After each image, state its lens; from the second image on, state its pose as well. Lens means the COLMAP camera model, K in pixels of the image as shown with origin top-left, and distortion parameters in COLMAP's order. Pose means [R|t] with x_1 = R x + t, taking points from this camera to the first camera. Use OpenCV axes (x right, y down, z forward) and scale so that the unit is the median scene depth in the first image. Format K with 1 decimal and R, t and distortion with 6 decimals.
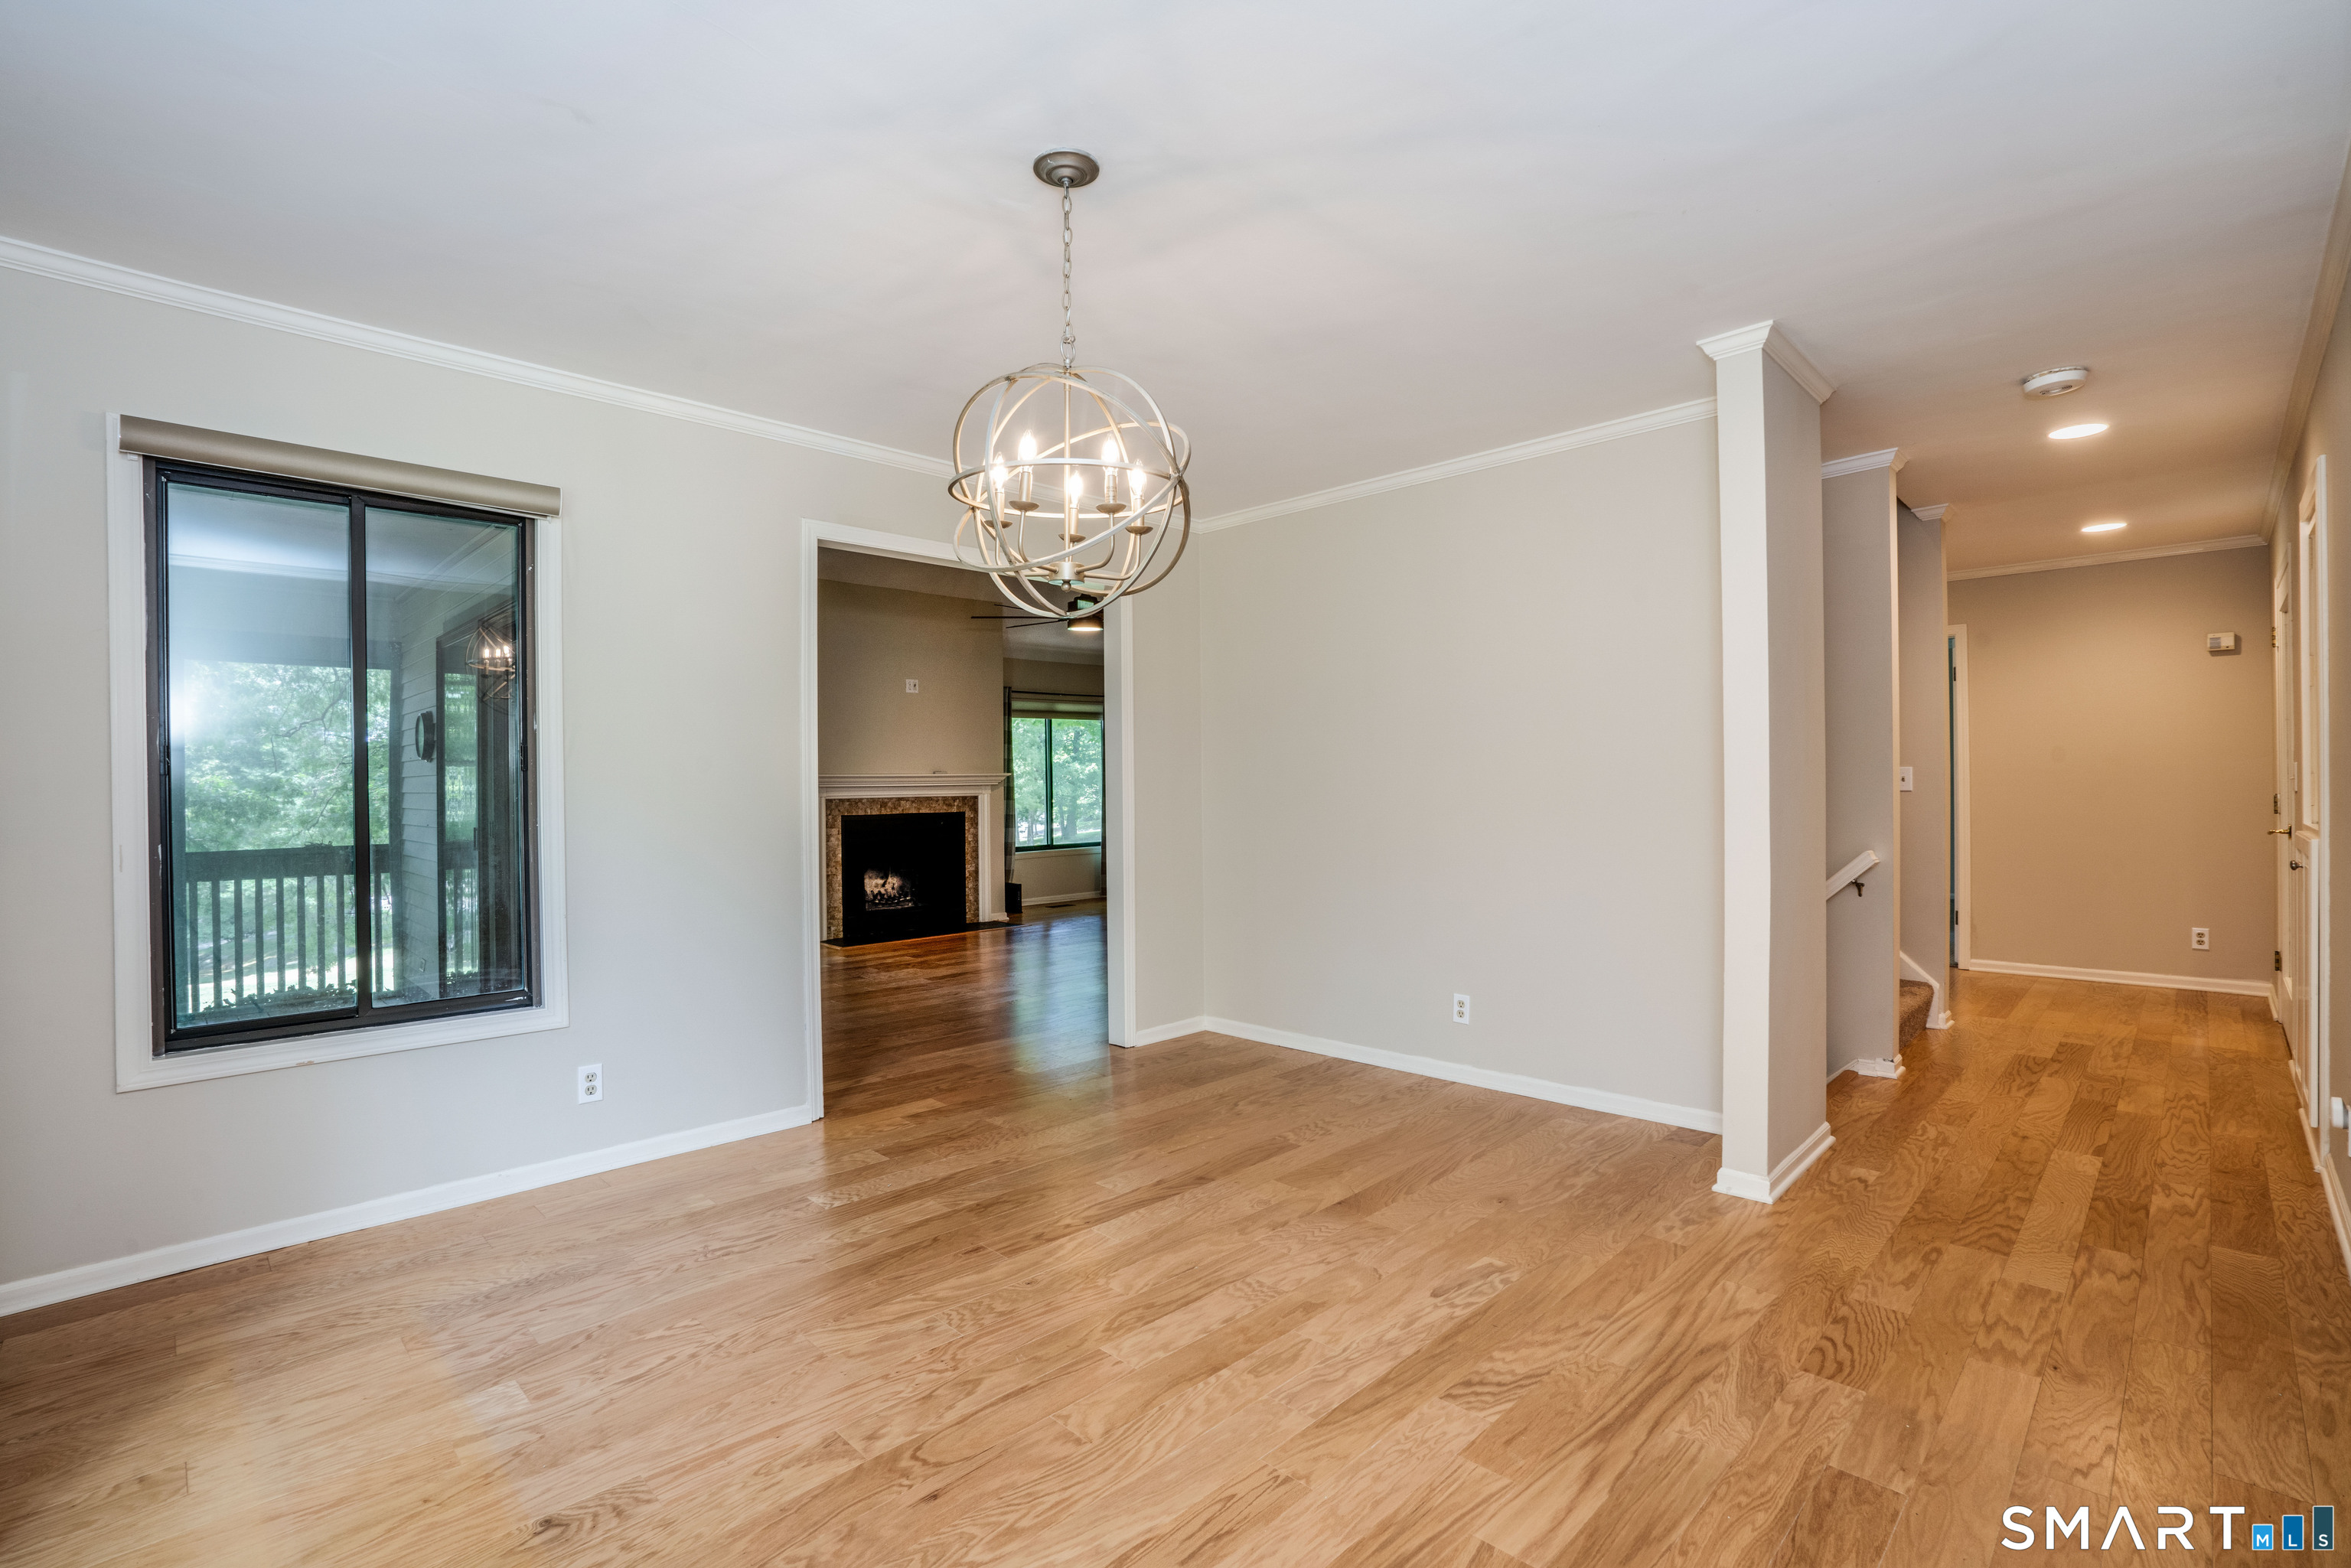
lens RADIAL K [[1043.3, 0, 1175.5], [0, 1043.3, 784.0], [0, 0, 1]] dist [-0.049342, 0.015532]
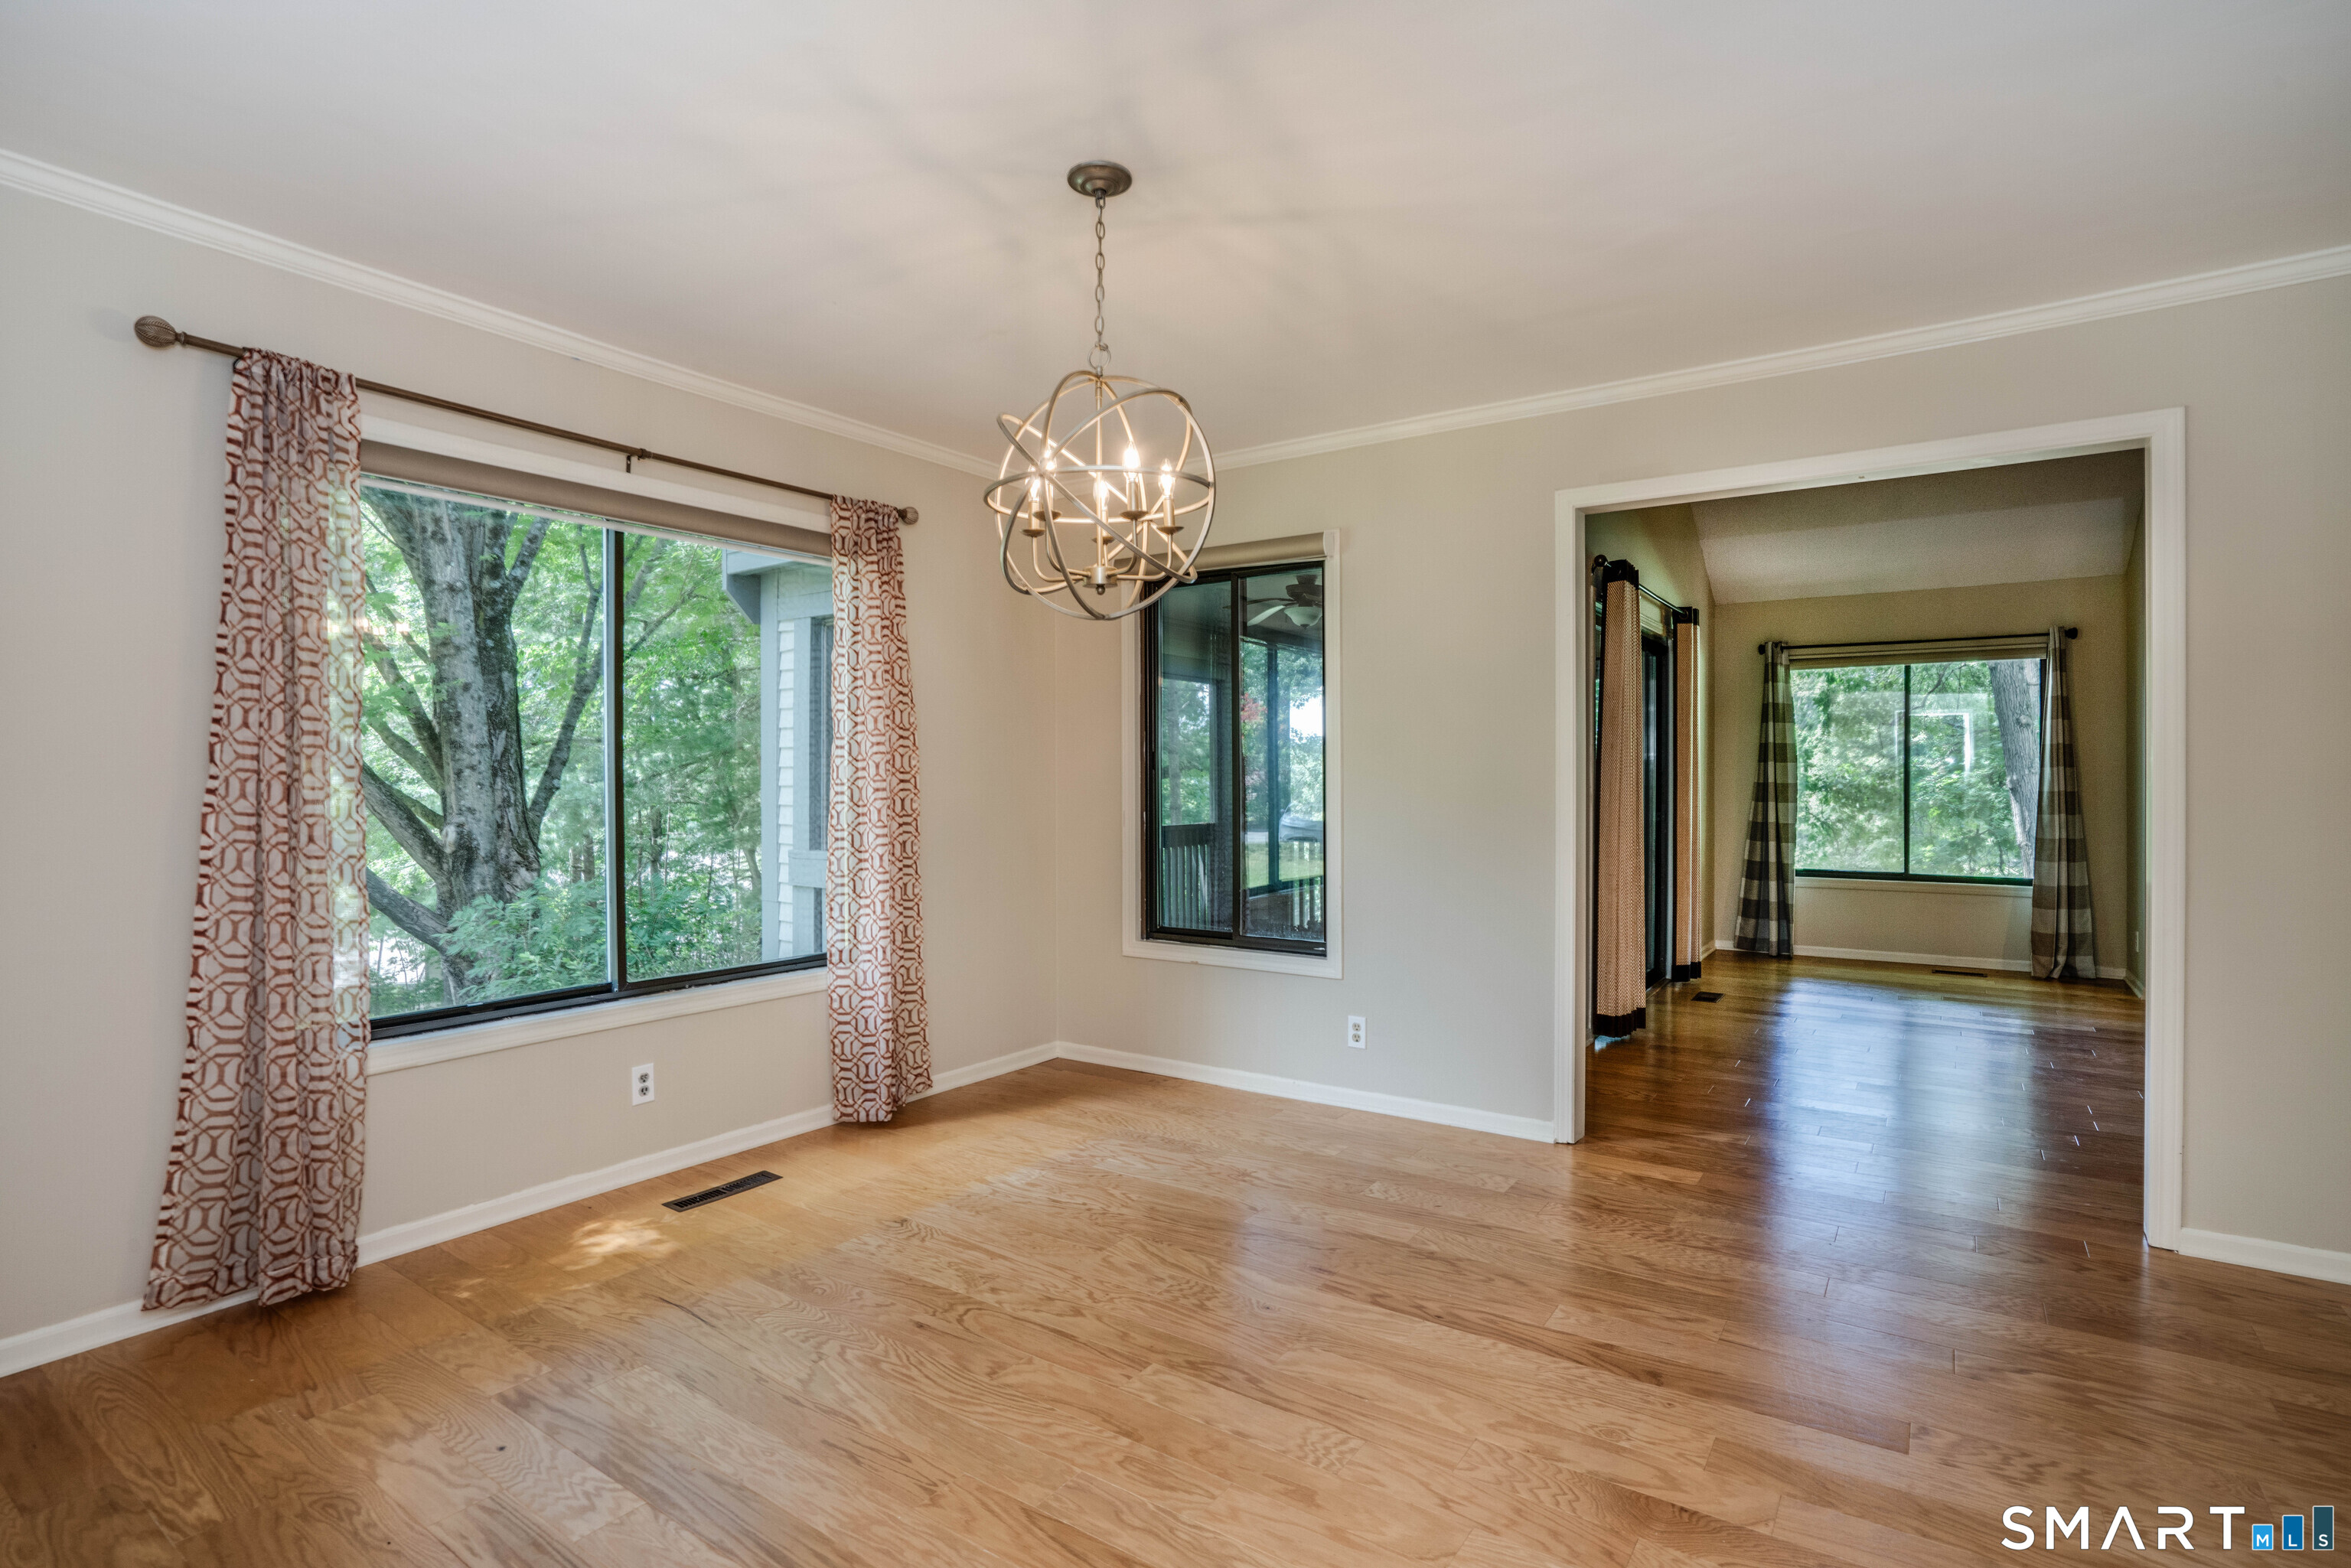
lens RADIAL K [[1109.2, 0, 1183.5], [0, 1109.2, 786.2], [0, 0, 1]] dist [-0.051666, 0.019876]
pose [[0.201285, 0.013159, -0.979444, 0.789562], [-0.000075, 0.999910, 0.013419, -0.008972], [0.979533, -0.002628, 0.201267, 0.691613]]
